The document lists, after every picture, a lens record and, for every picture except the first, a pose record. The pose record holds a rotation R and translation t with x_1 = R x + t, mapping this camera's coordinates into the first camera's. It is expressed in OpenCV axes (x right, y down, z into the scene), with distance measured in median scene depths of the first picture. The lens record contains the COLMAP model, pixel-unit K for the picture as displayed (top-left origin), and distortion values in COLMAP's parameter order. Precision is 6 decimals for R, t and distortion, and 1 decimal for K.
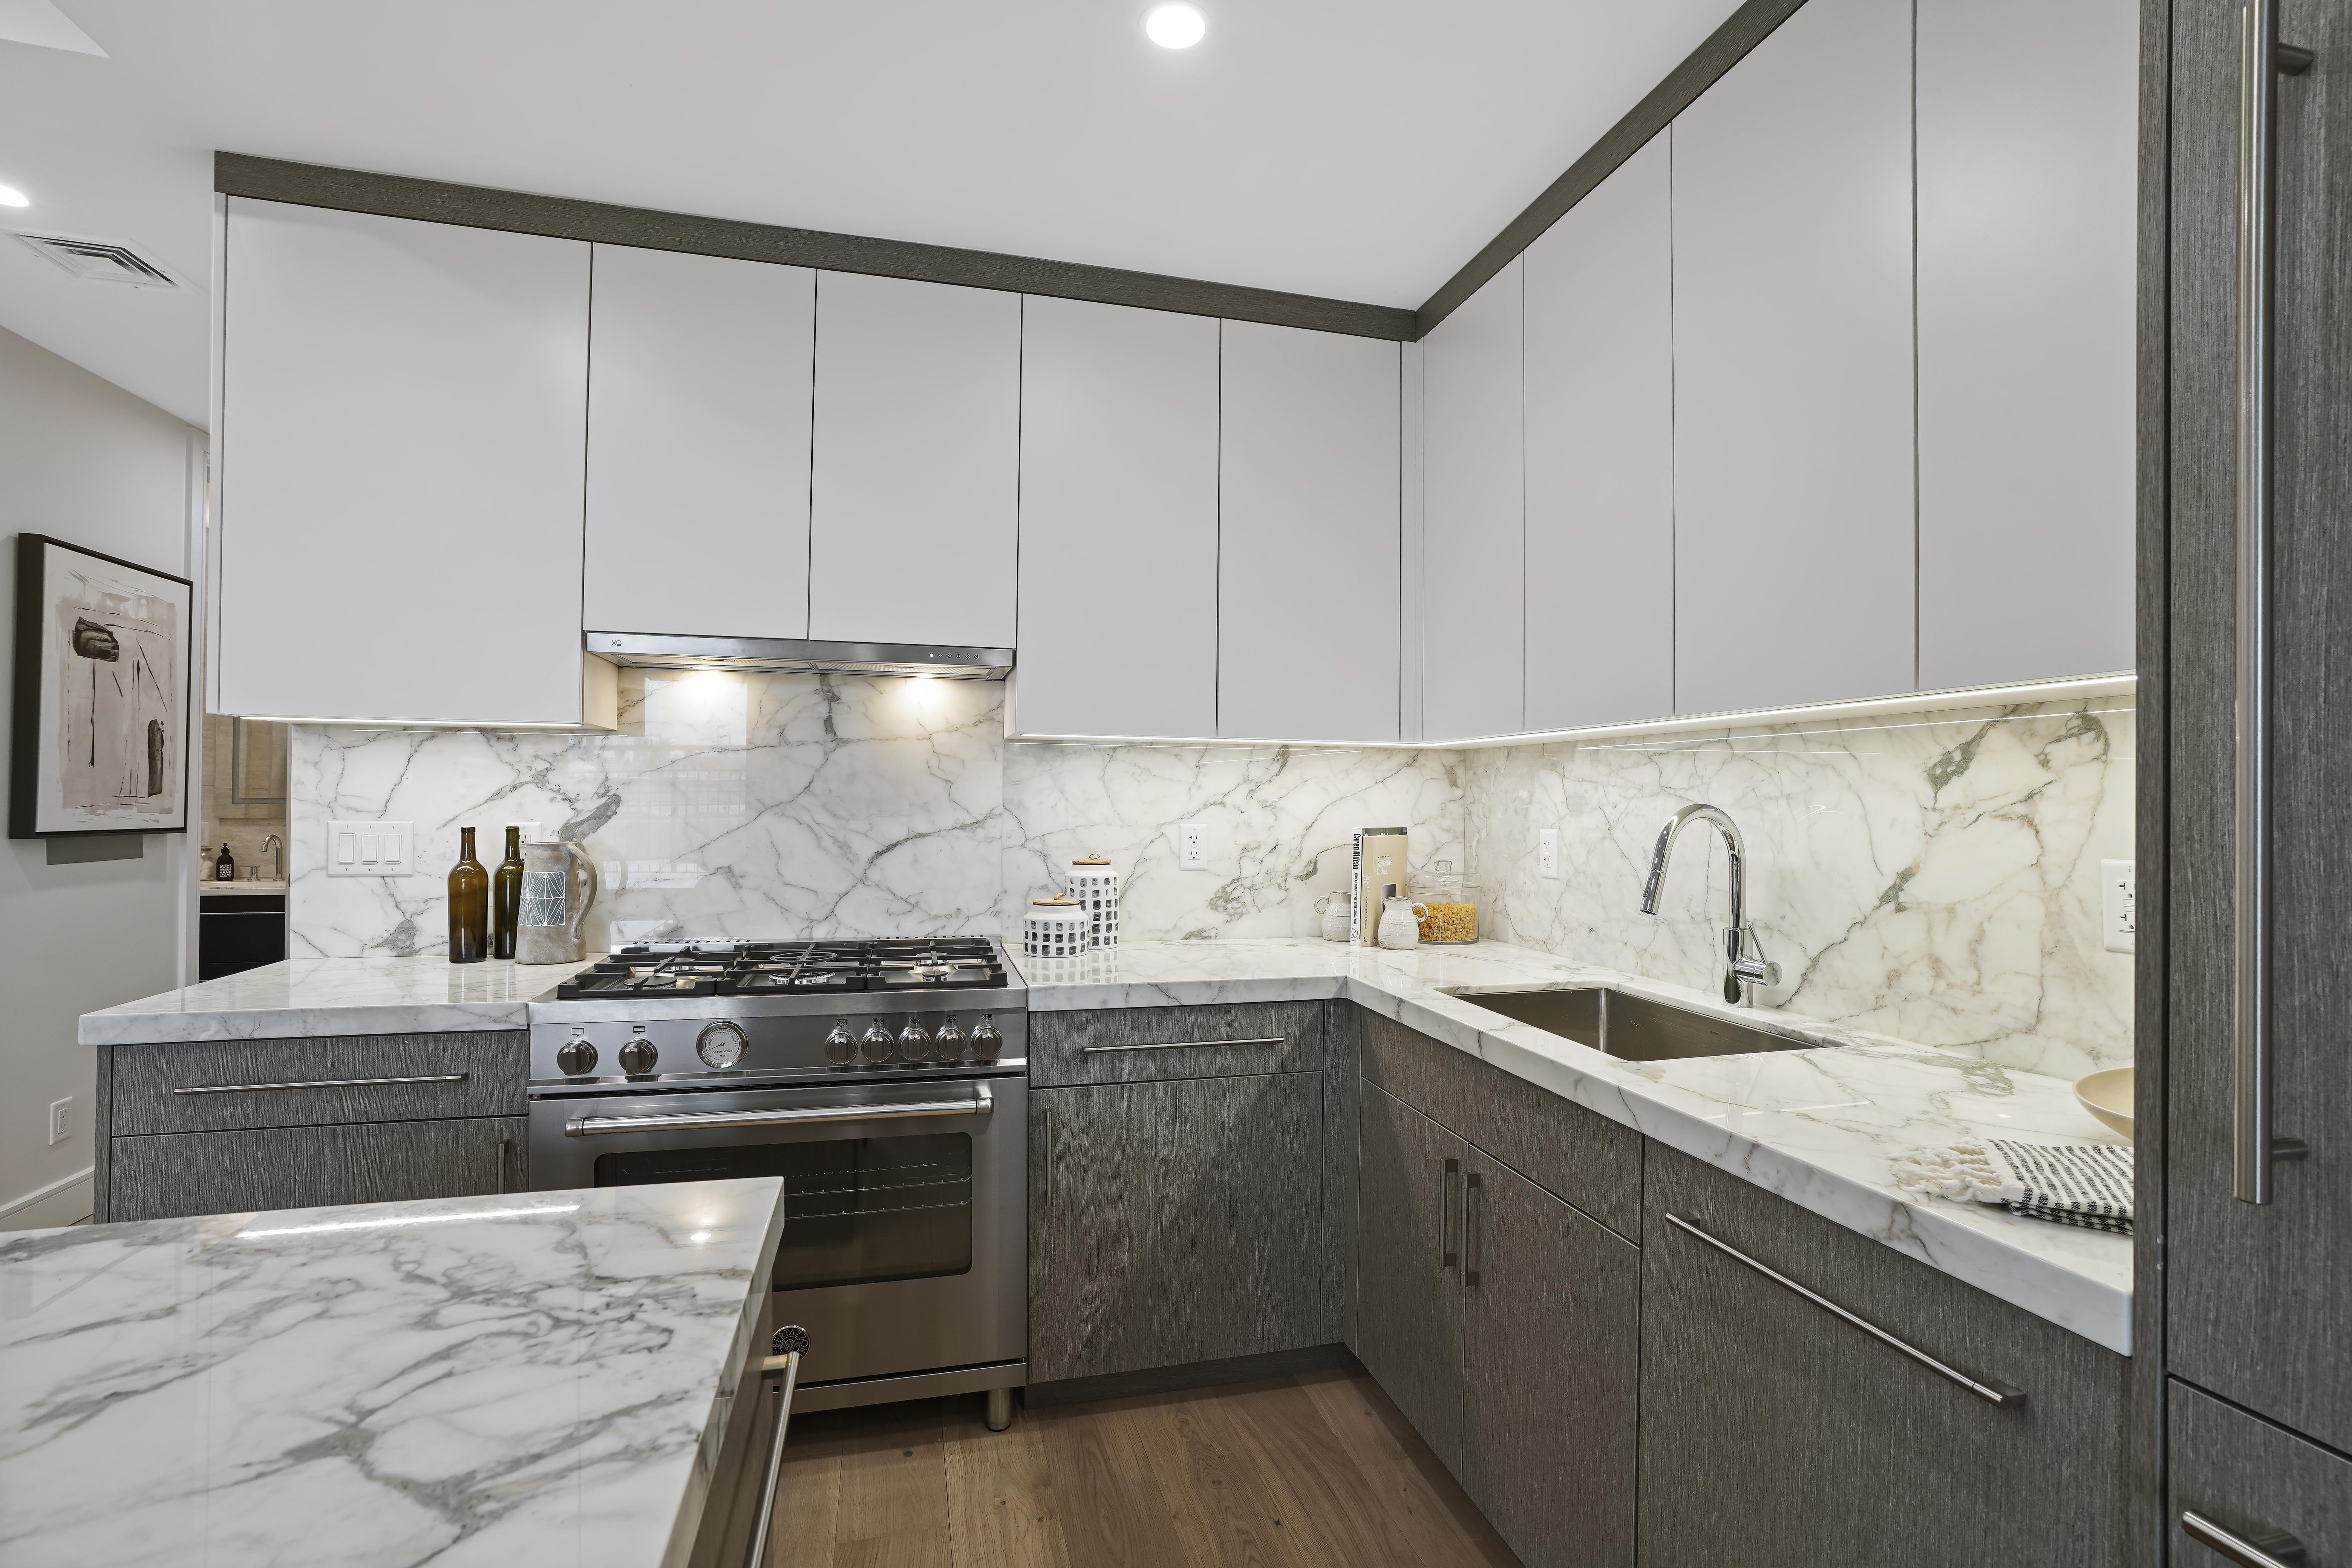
lens RADIAL K [[1079.7, 0, 1210.7], [0, 1079.7, 800.2], [0, 0, 1]] dist [-0.063008, 0.033747]
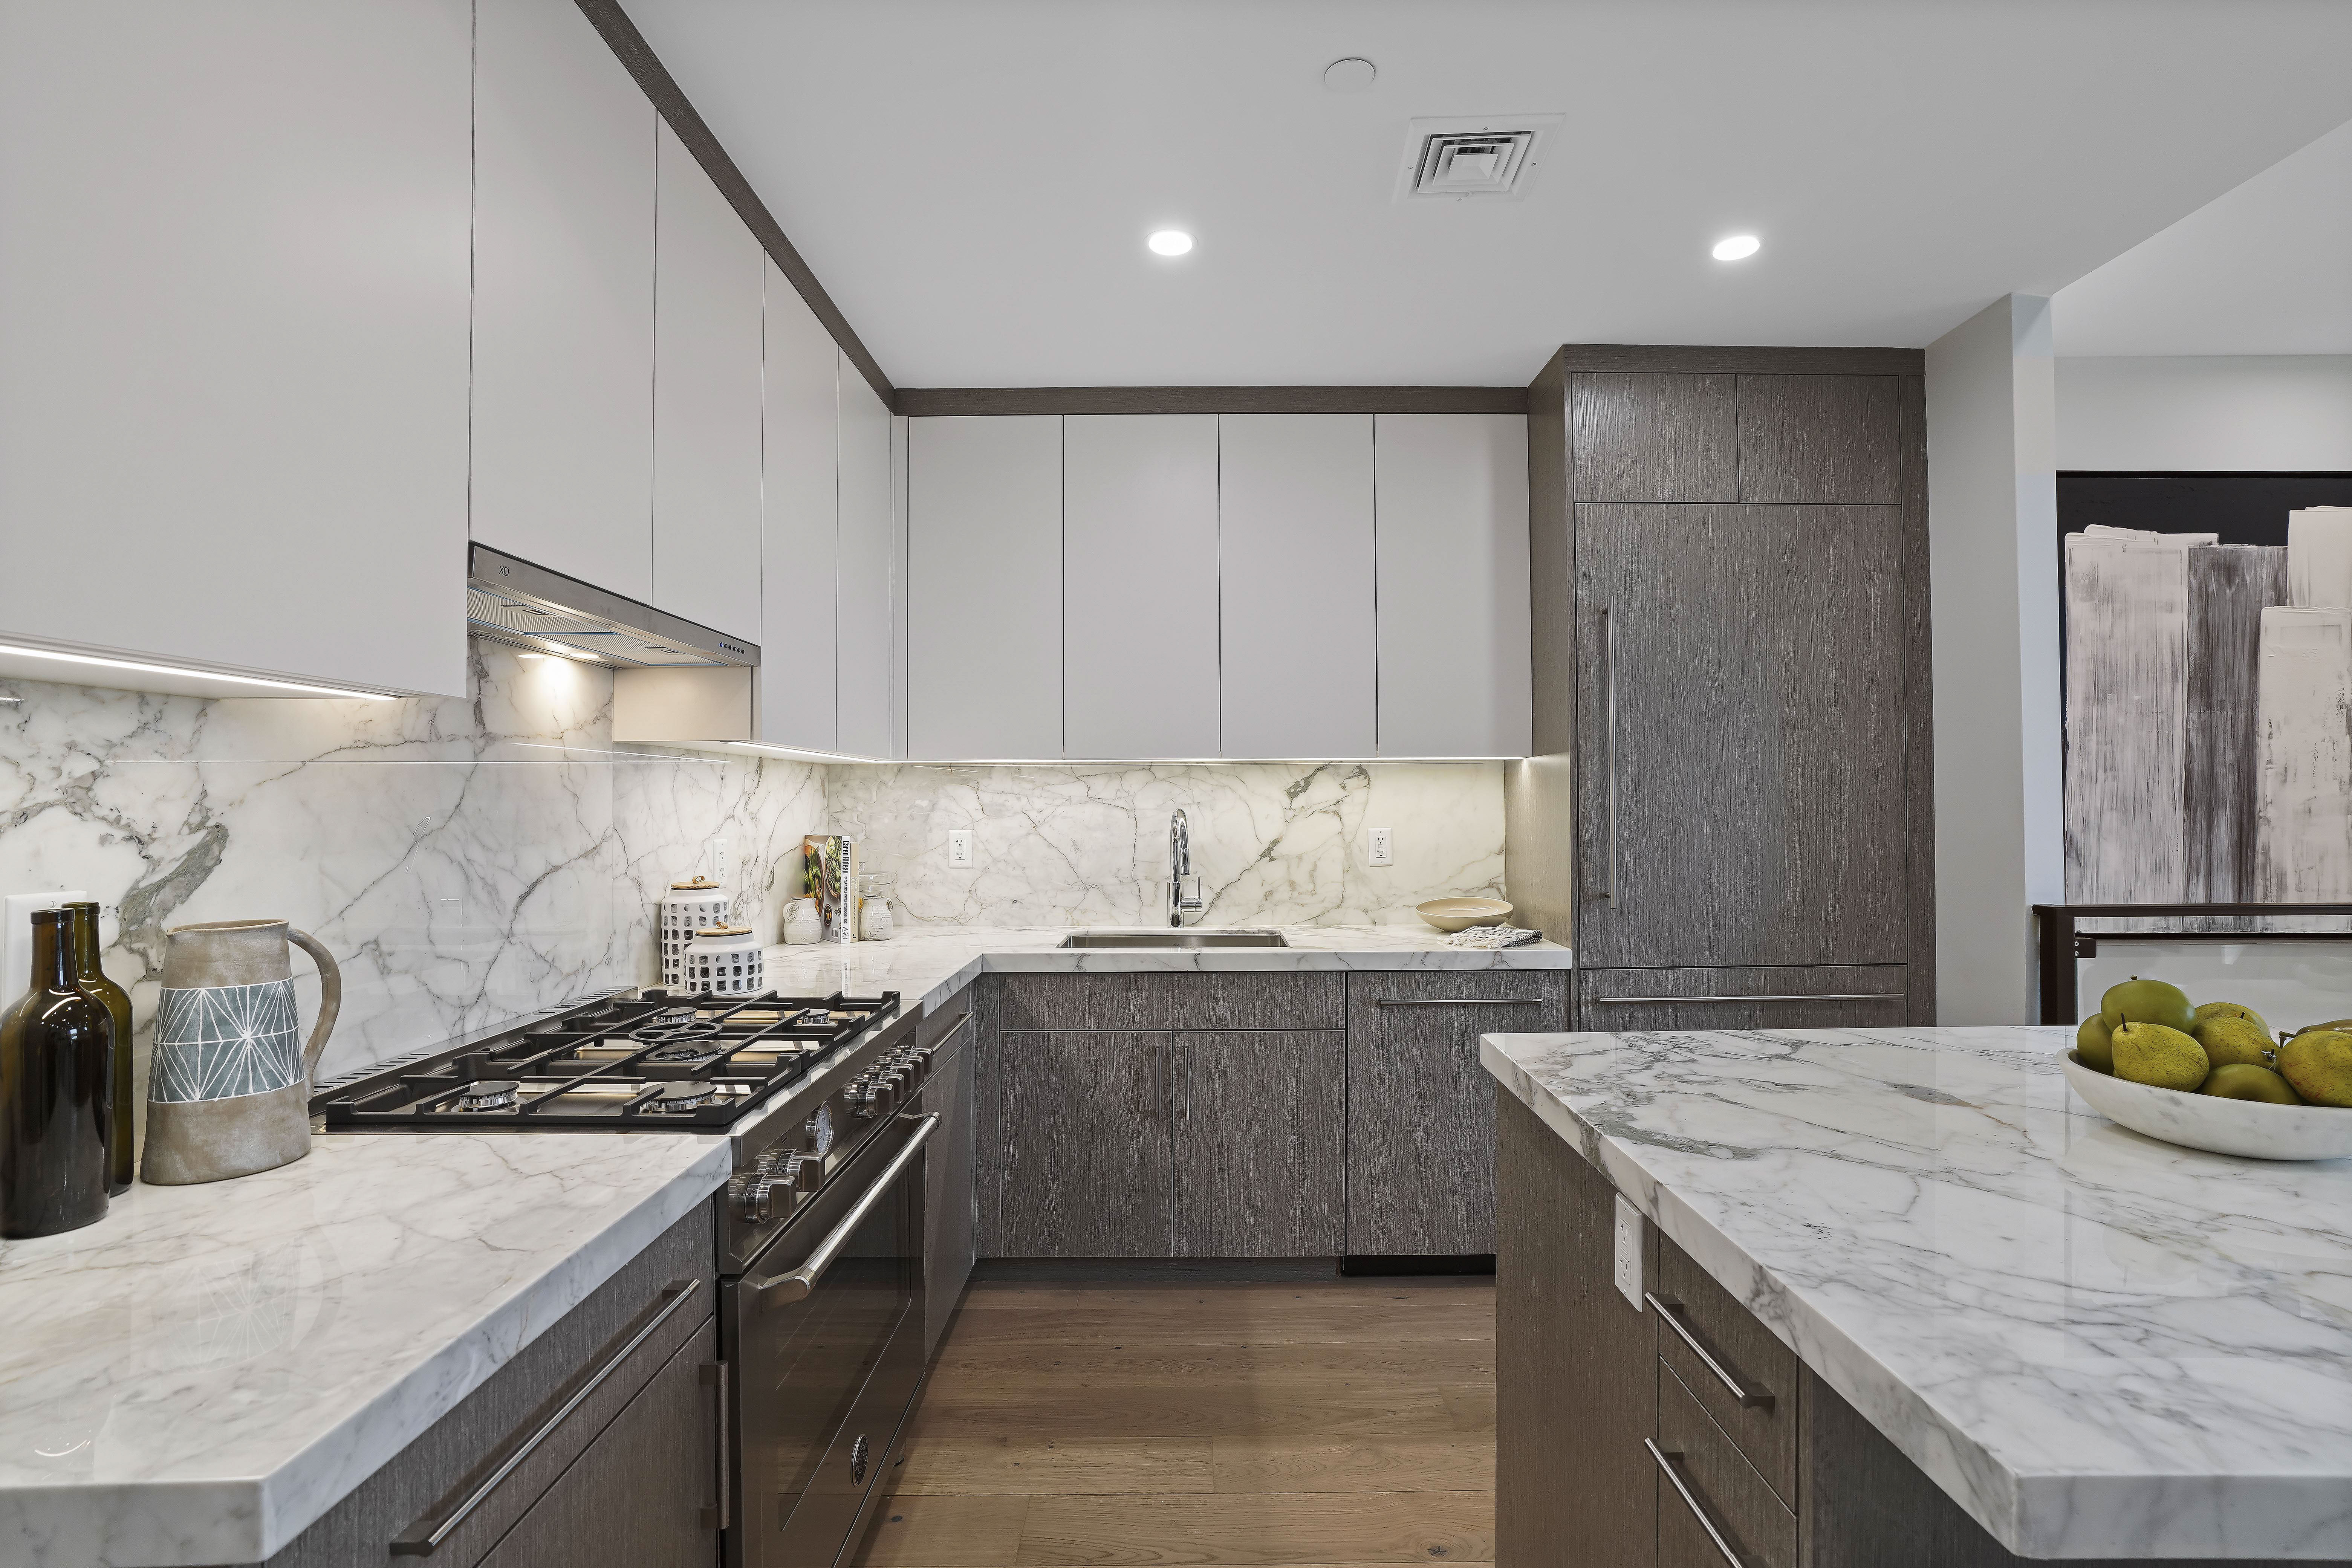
lens RADIAL K [[1100.2, 0, 1163.6], [0, 1100.2, 799.6], [0, 0, 1]] dist [-0.073117, 0.036972]
pose [[0.274994, -0.008738, 0.961406, -0.929404], [0.009309, 0.999936, 0.006425, -0.016669], [-0.961401, 0.007183, 0.275058, 0.420658]]
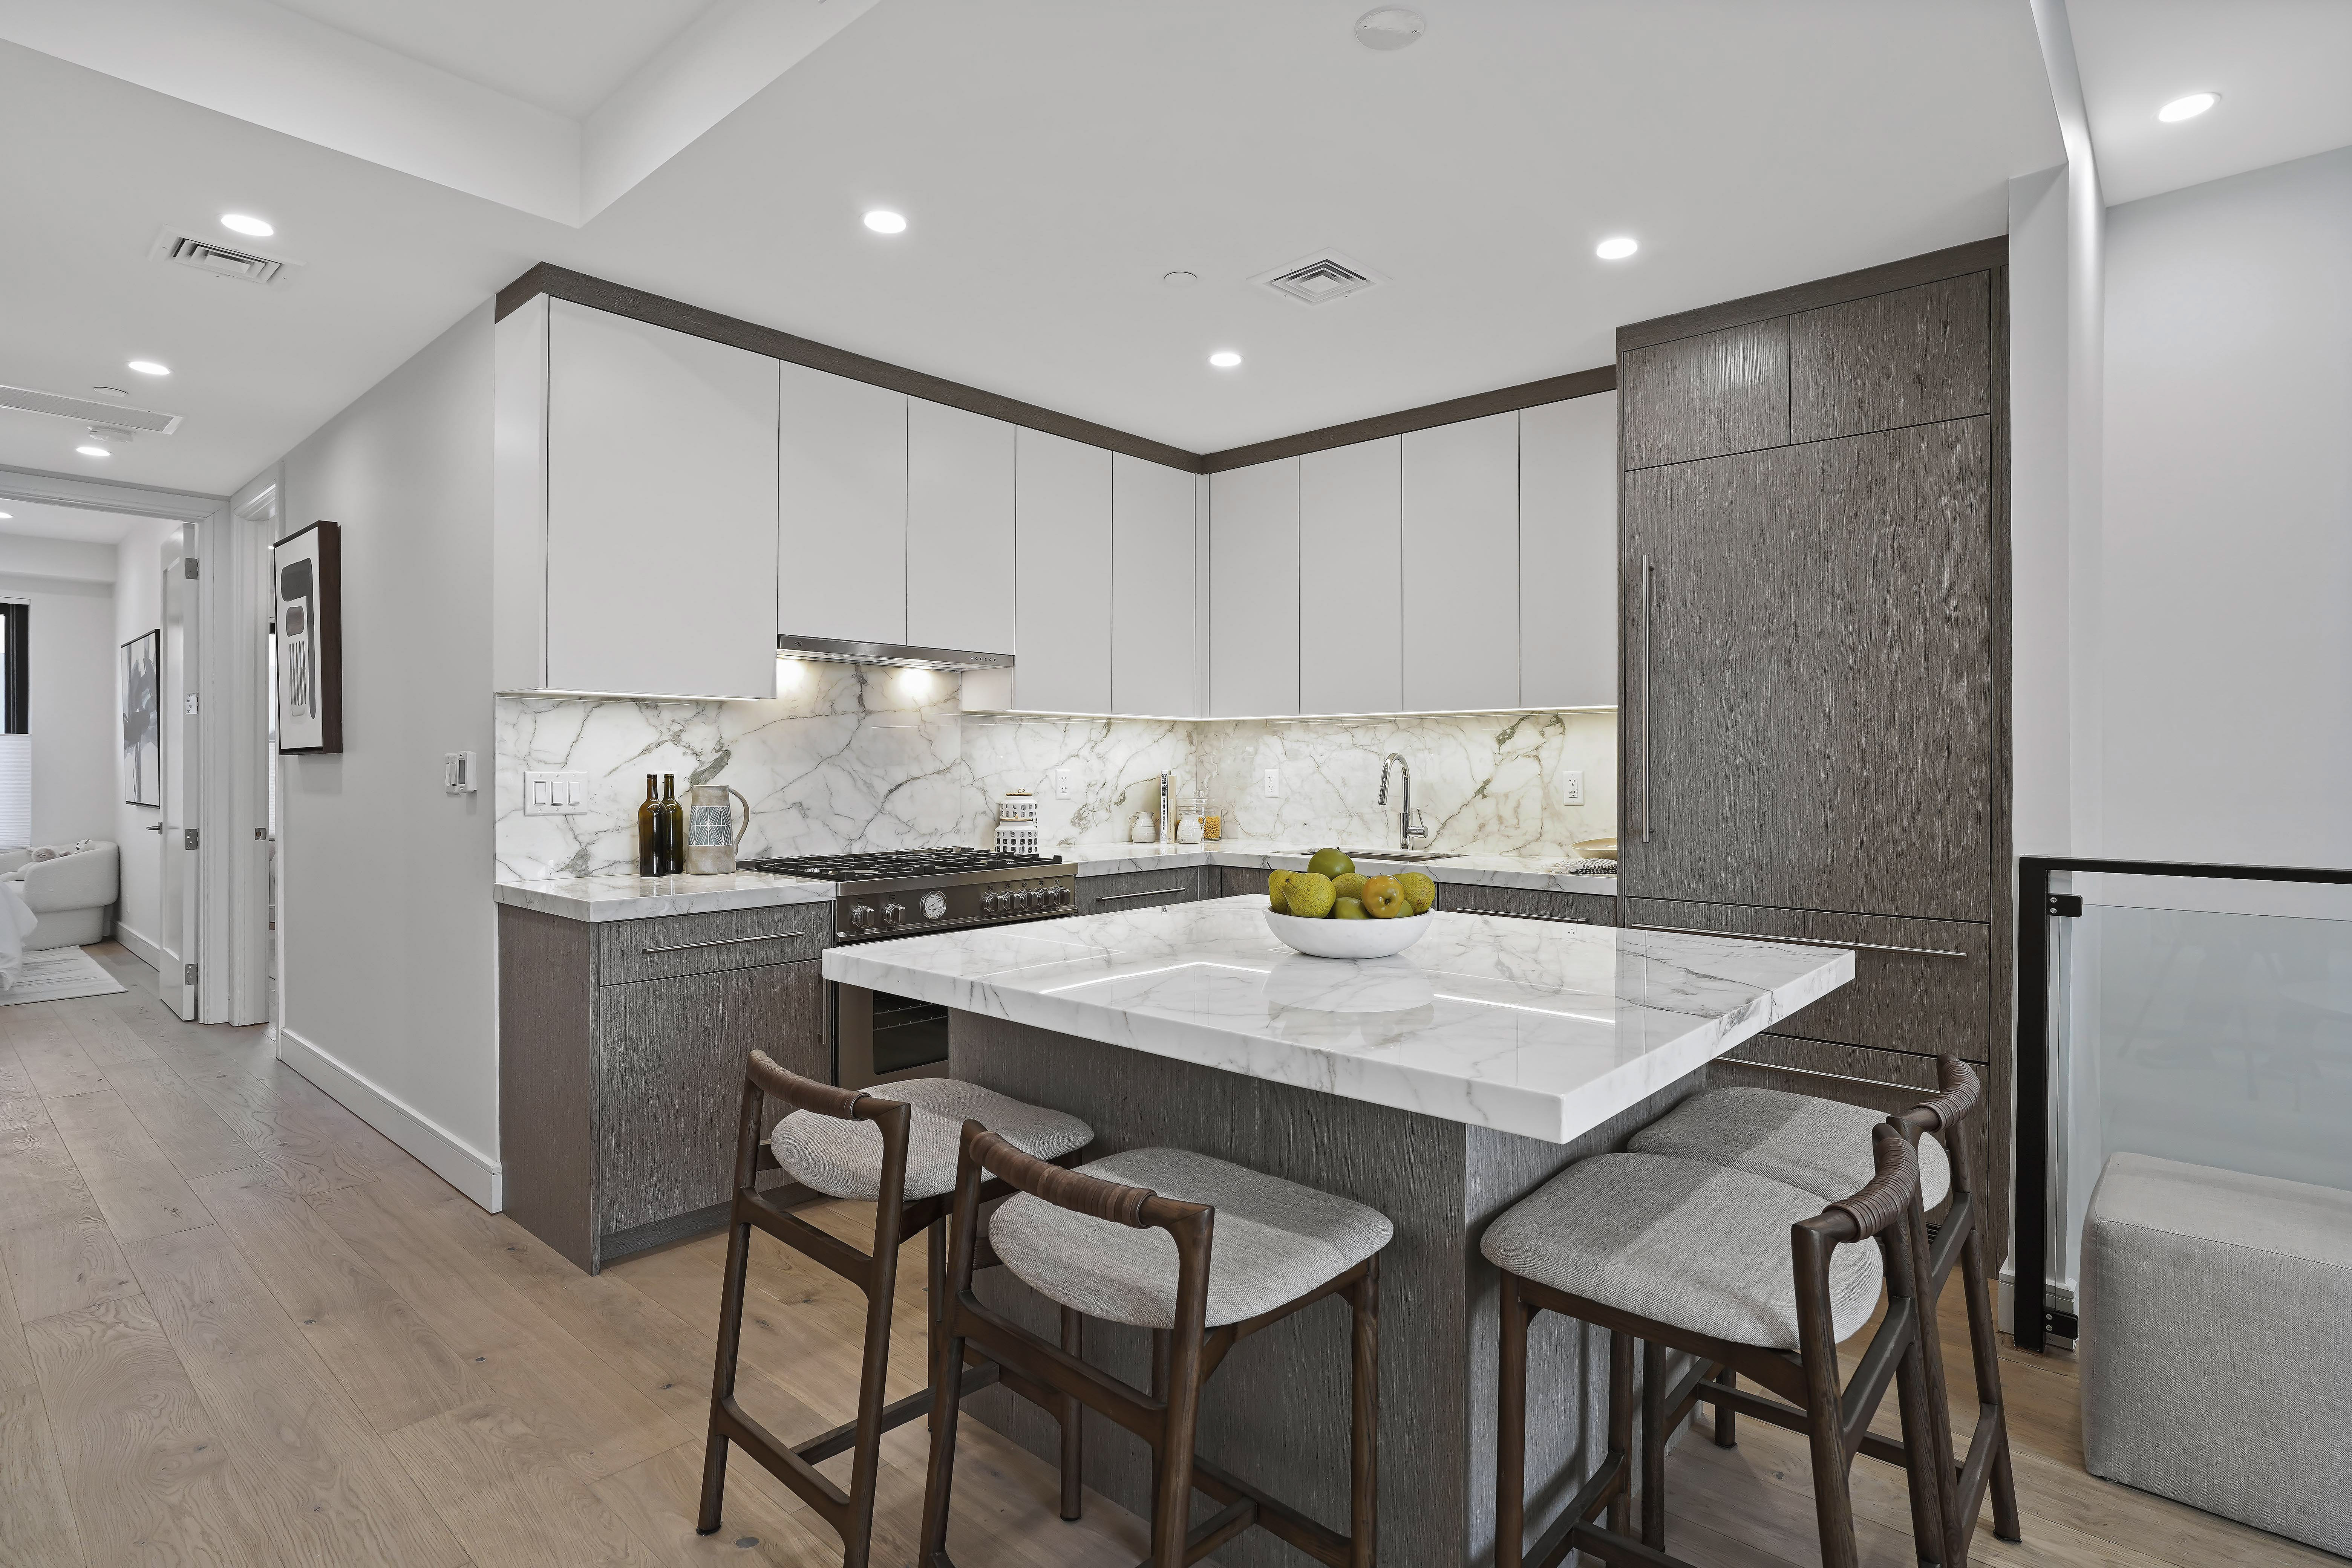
lens RADIAL K [[1176.5, 0, 1176.0], [0, 1176.5, 784.0], [0, 0, 1]] dist [-0.060507, 0.028779]
pose [[0.844188, -0.016883, 0.535781, -0.871963], [0.006865, 0.999762, 0.020687, 0.011390], [-0.536003, -0.013785, 0.844103, -0.544229]]
